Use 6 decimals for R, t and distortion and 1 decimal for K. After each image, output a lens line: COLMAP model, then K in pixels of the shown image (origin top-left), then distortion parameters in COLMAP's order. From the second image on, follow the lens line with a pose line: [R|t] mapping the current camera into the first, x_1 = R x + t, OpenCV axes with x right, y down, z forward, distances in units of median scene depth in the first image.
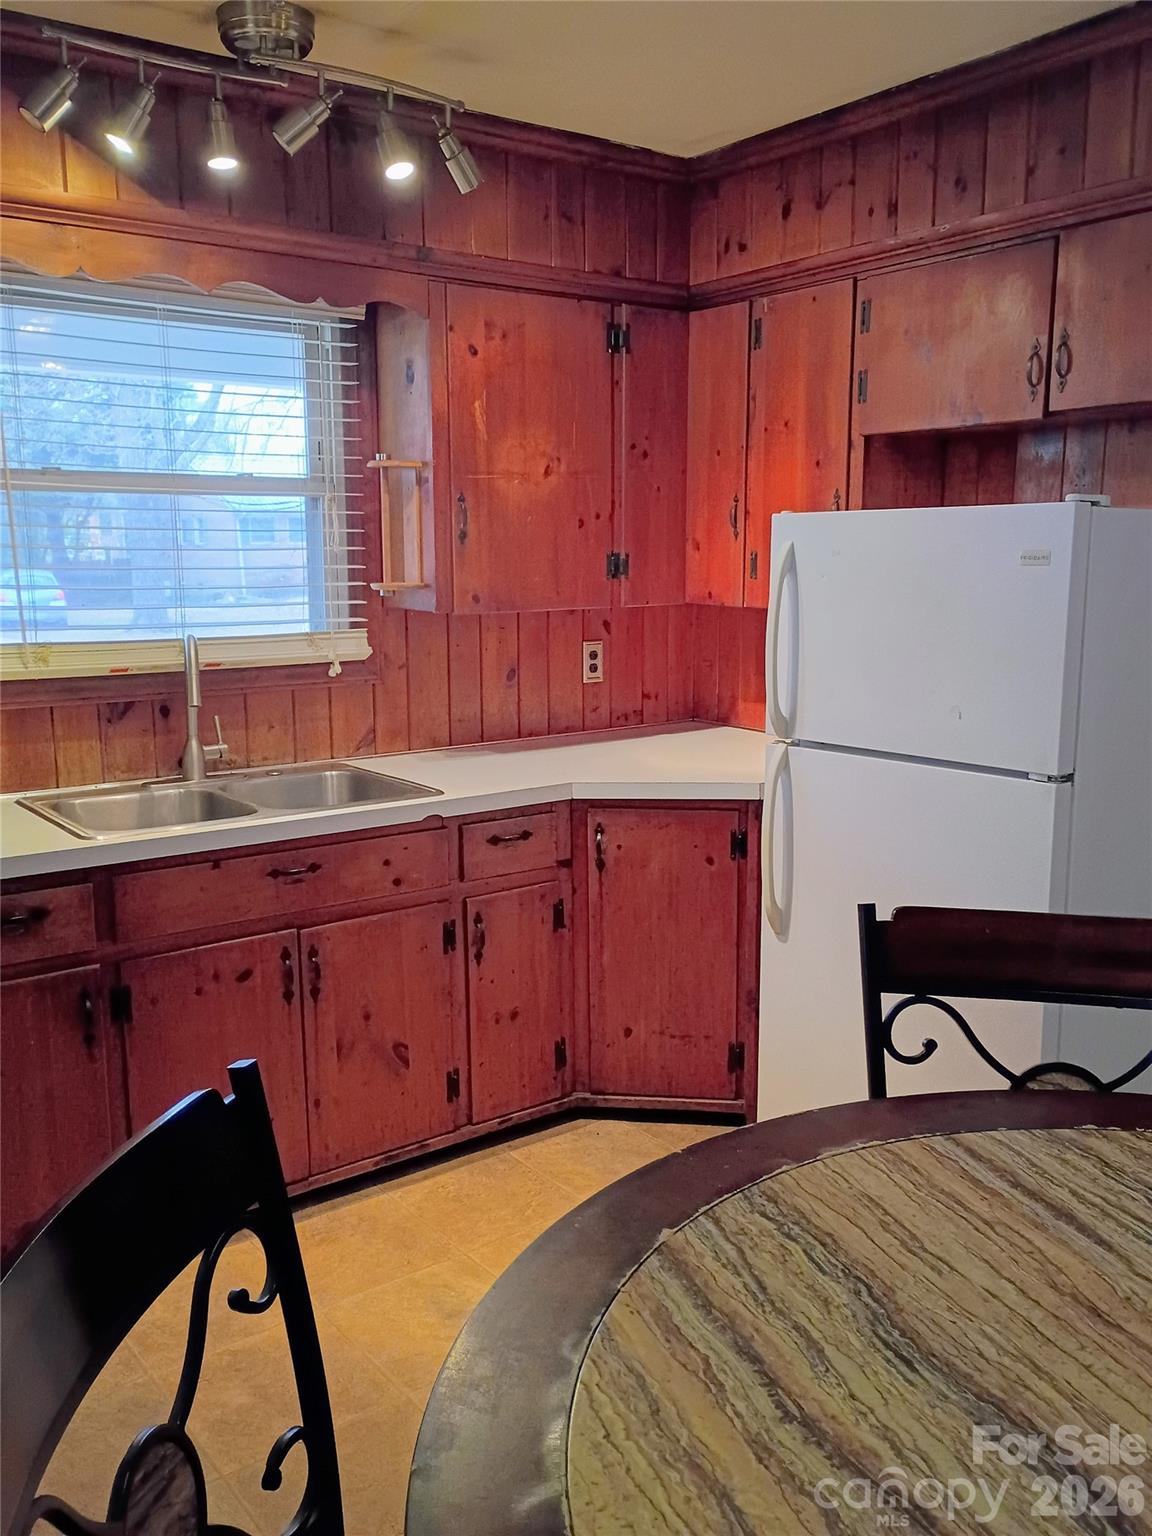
lens RADIAL K [[1314.4, 0, 572.7], [0, 1314.4, 770.2], [0, 0, 1]] dist [0.057986, -0.066533]
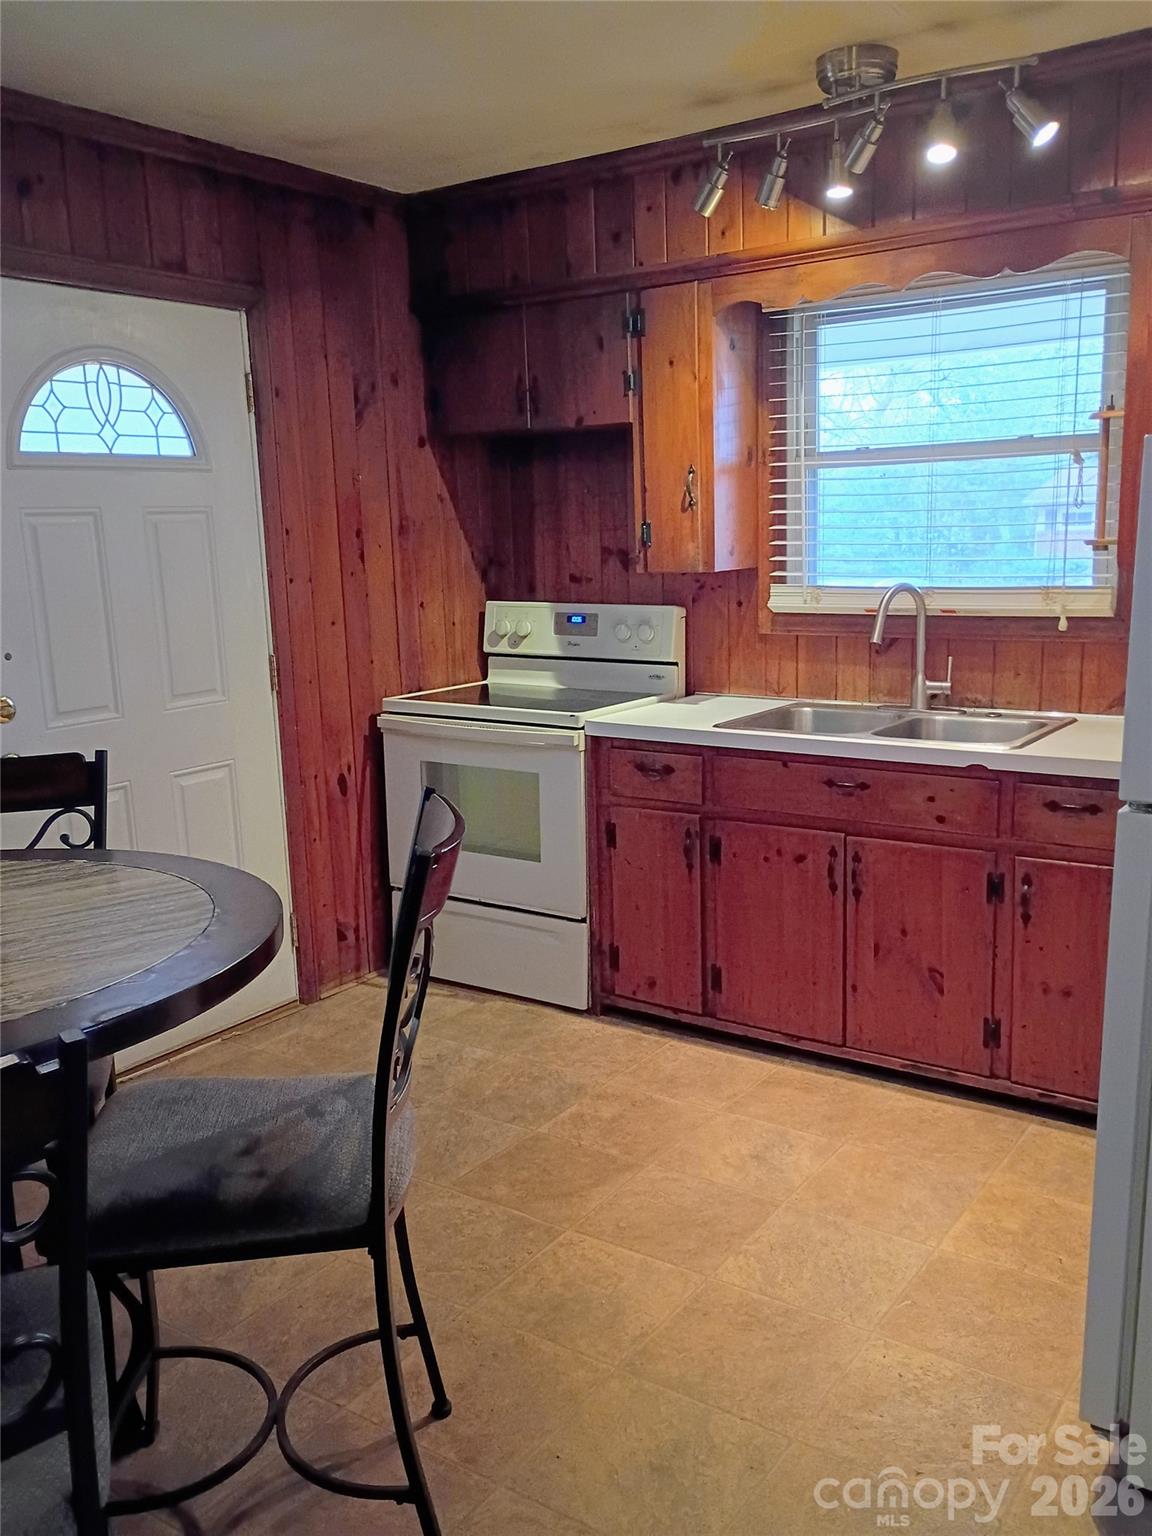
lens RADIAL K [[1314.4, 0, 572.3], [0, 1314.4, 767.7], [0, 0, 1]] dist [0.057986, -0.066533]
pose [[0.329074, 0.167777, -0.929280, 0.751320], [-0.135023, 0.982338, 0.129542, -0.054859], [0.934601, 0.082845, 0.345916, 0.337137]]
